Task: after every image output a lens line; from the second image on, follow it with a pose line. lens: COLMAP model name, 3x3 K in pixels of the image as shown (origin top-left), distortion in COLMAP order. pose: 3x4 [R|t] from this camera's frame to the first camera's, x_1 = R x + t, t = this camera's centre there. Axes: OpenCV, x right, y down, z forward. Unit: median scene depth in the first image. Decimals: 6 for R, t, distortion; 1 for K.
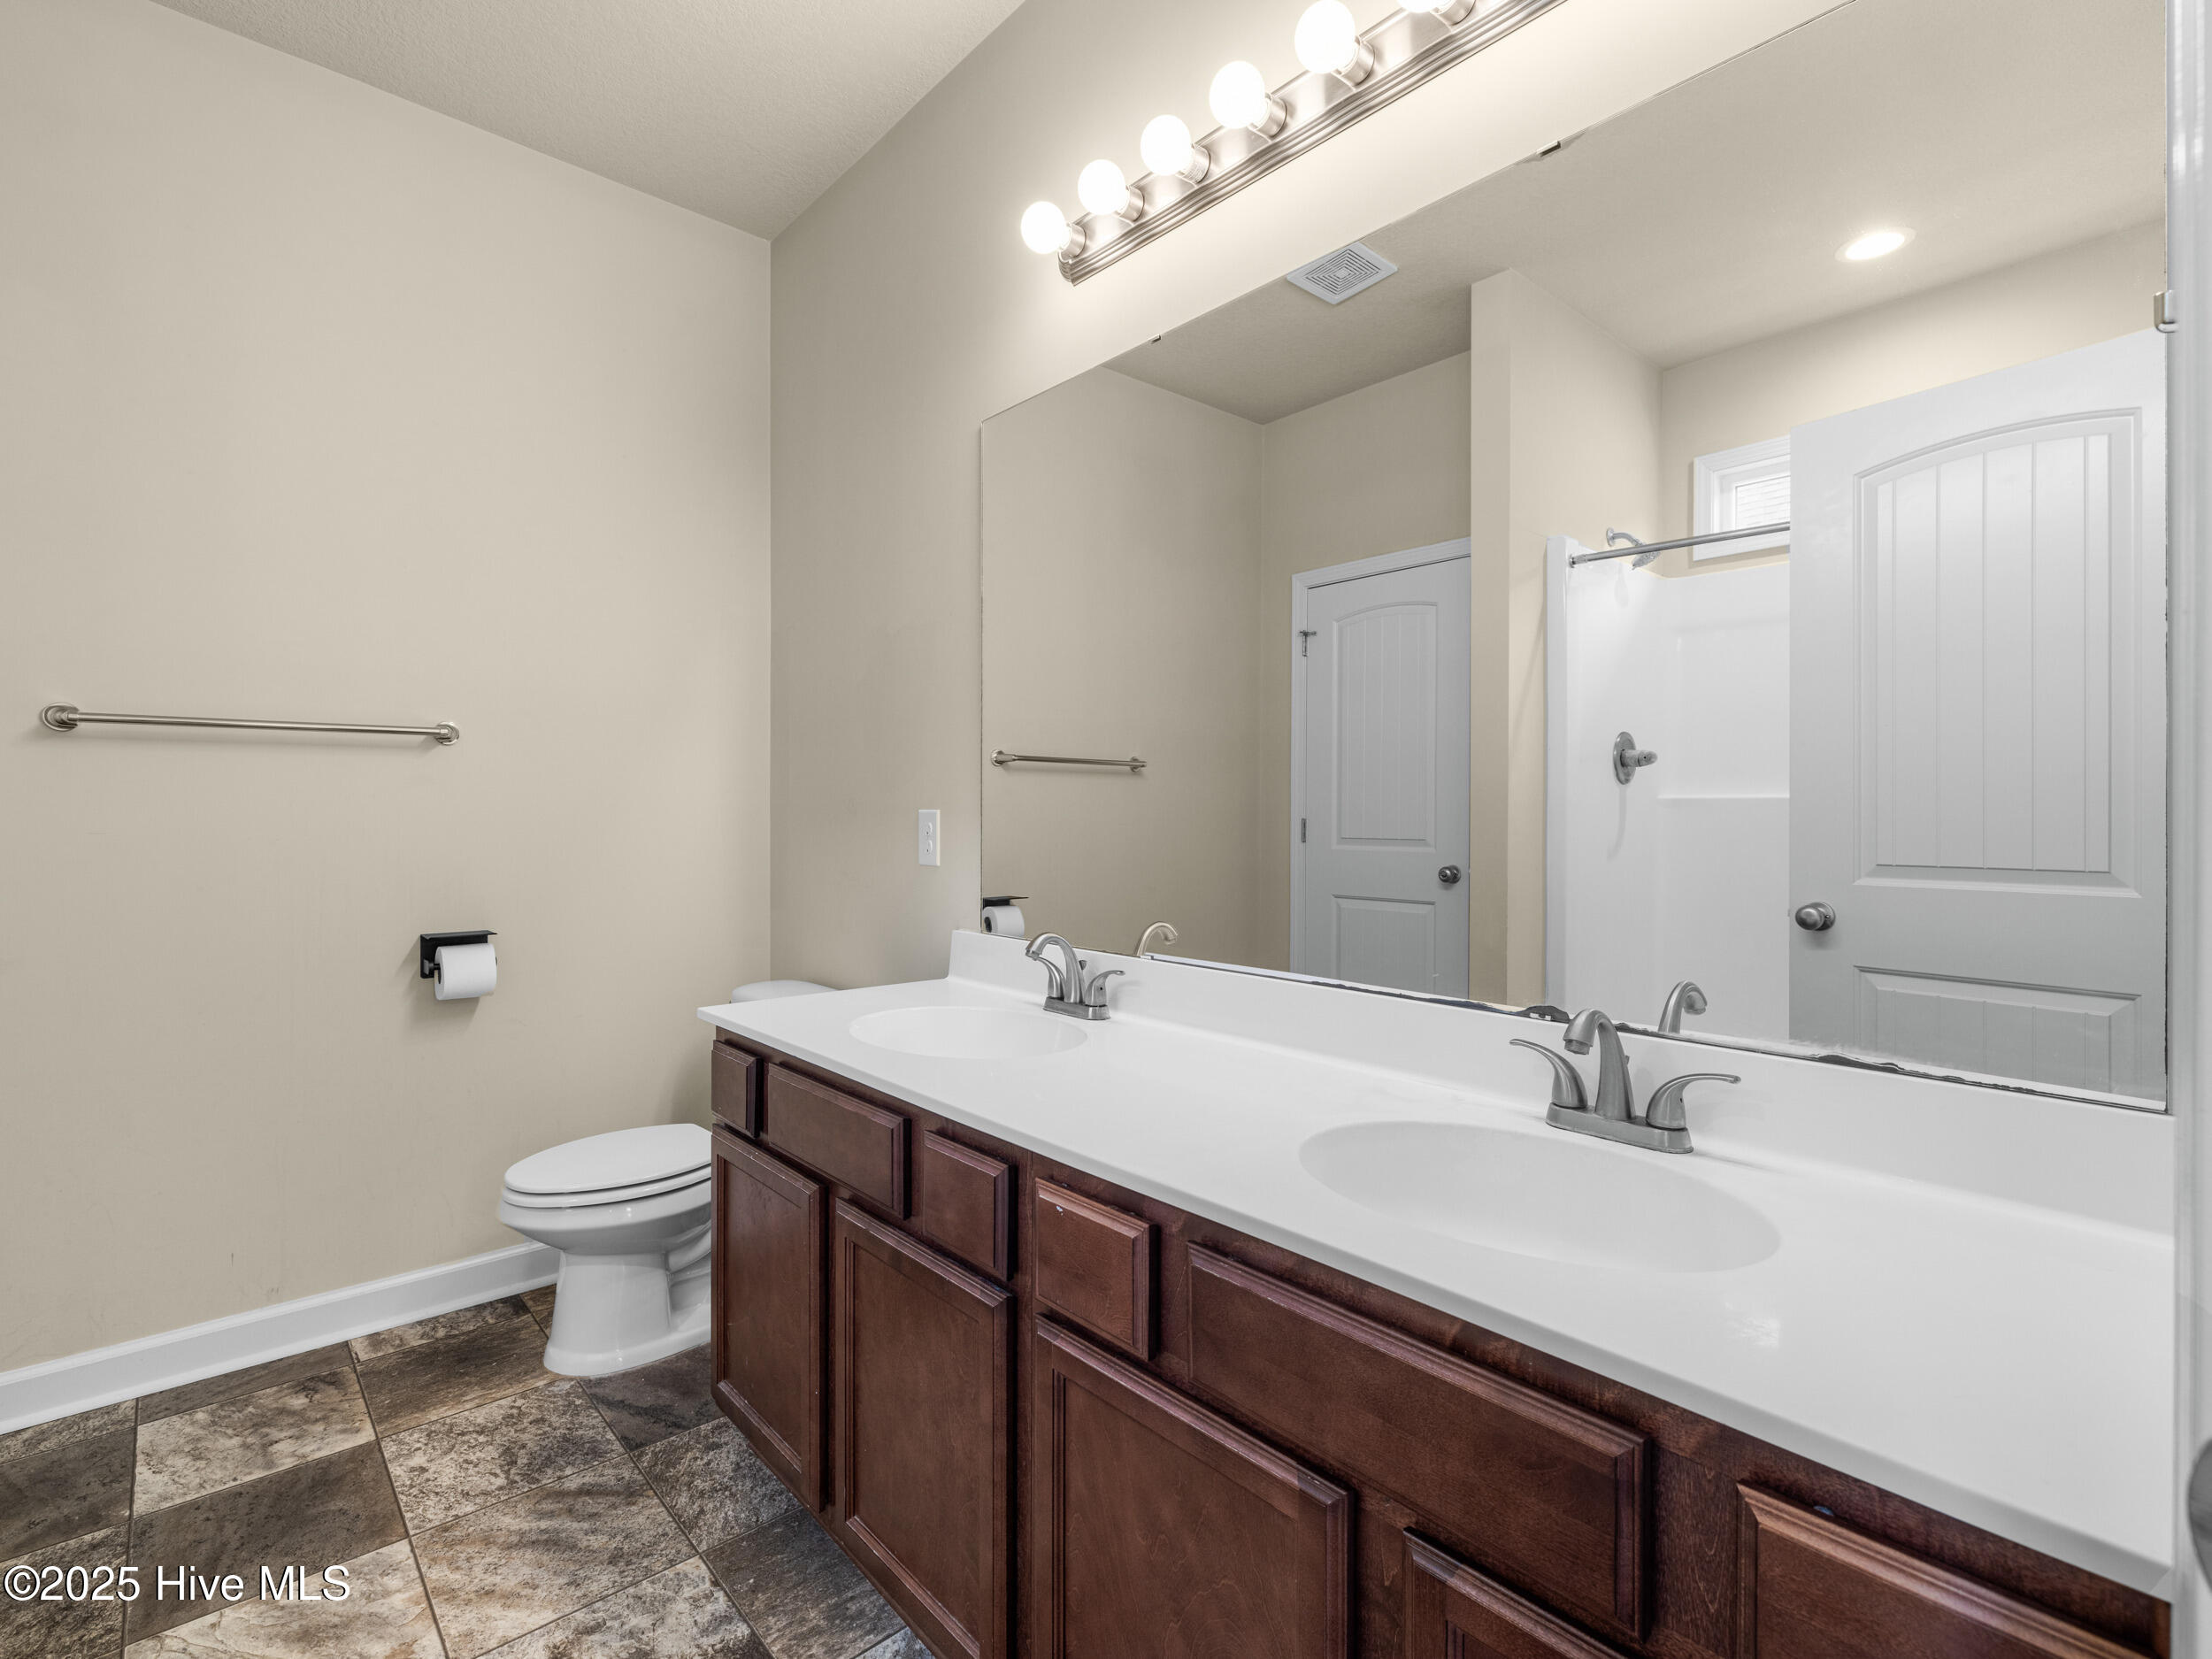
lens RADIAL K [[1038.0, 0, 1098.0], [0, 1038.0, 825.3], [0, 0, 1]] dist [0.000290, 0.000073]
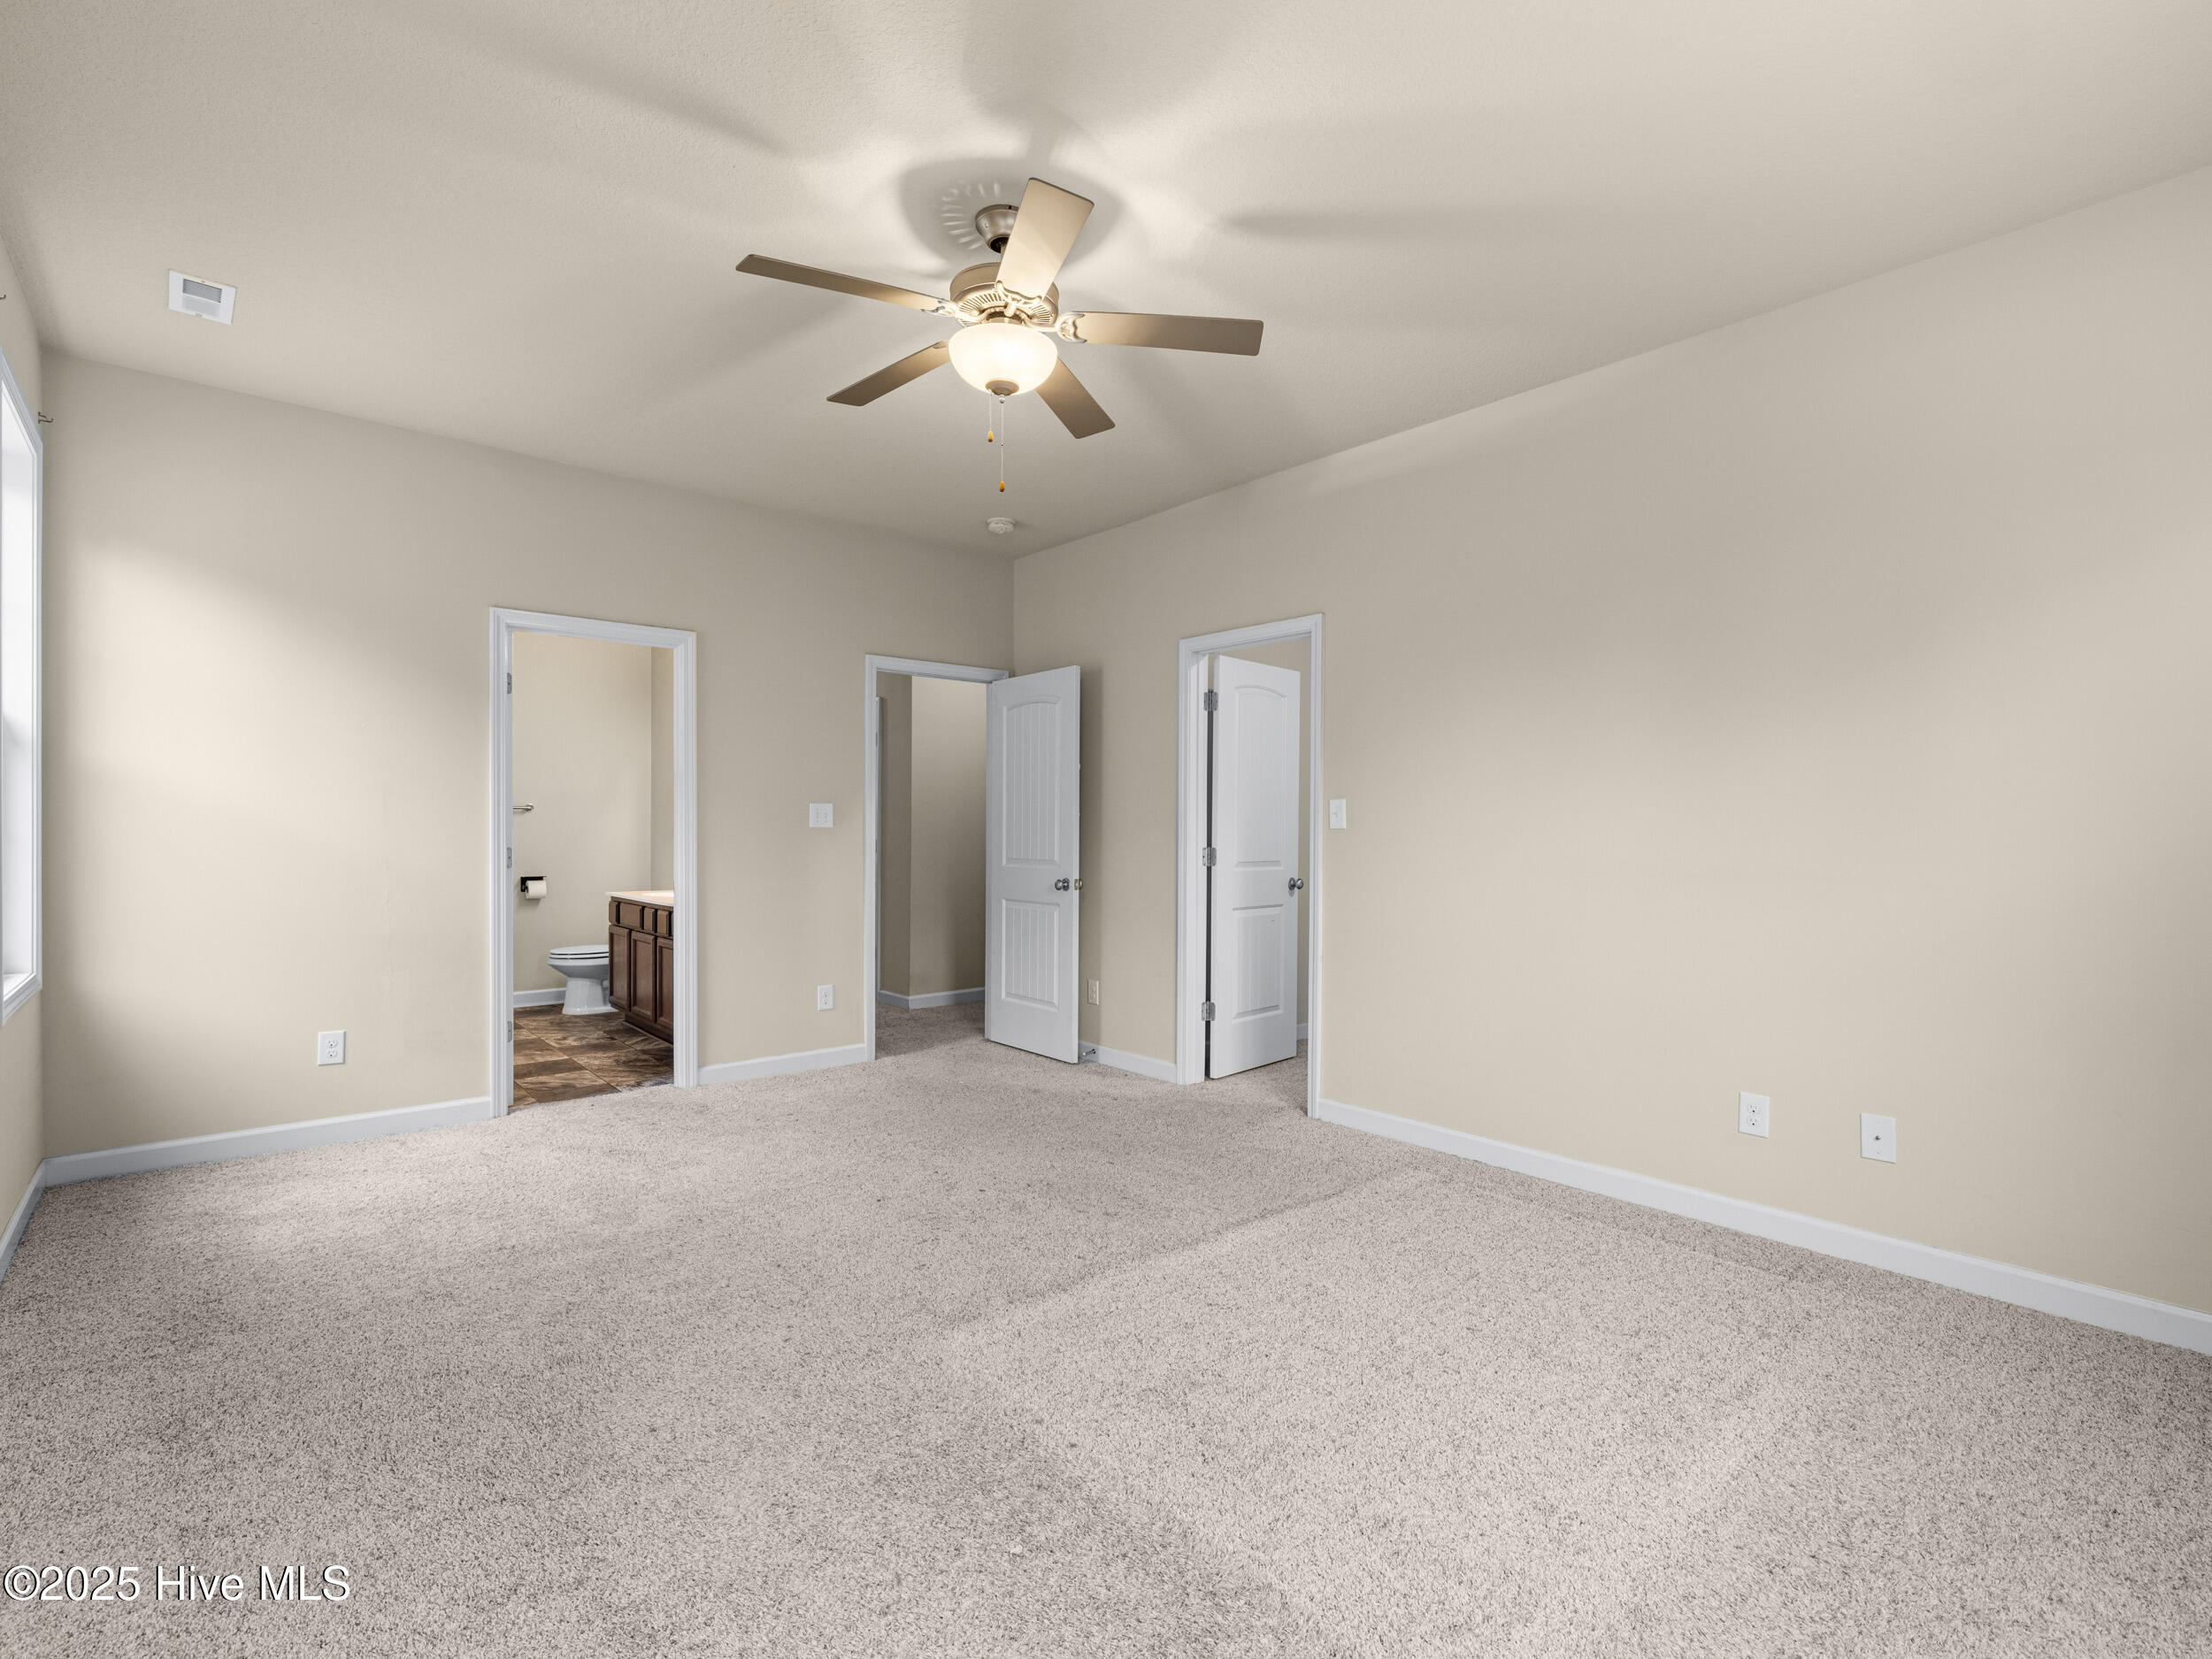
lens RADIAL K [[989.3, 0, 1106.0], [0, 989.3, 829.5], [0, 0, 1]] dist [-0.001040, 0.000168]
pose [[0.999835, 0.007148, 0.016721, 1.080217], [-0.006959, 0.999911, -0.011371, -0.011216], [-0.016801, 0.011252, 0.999796, -2.062751]]
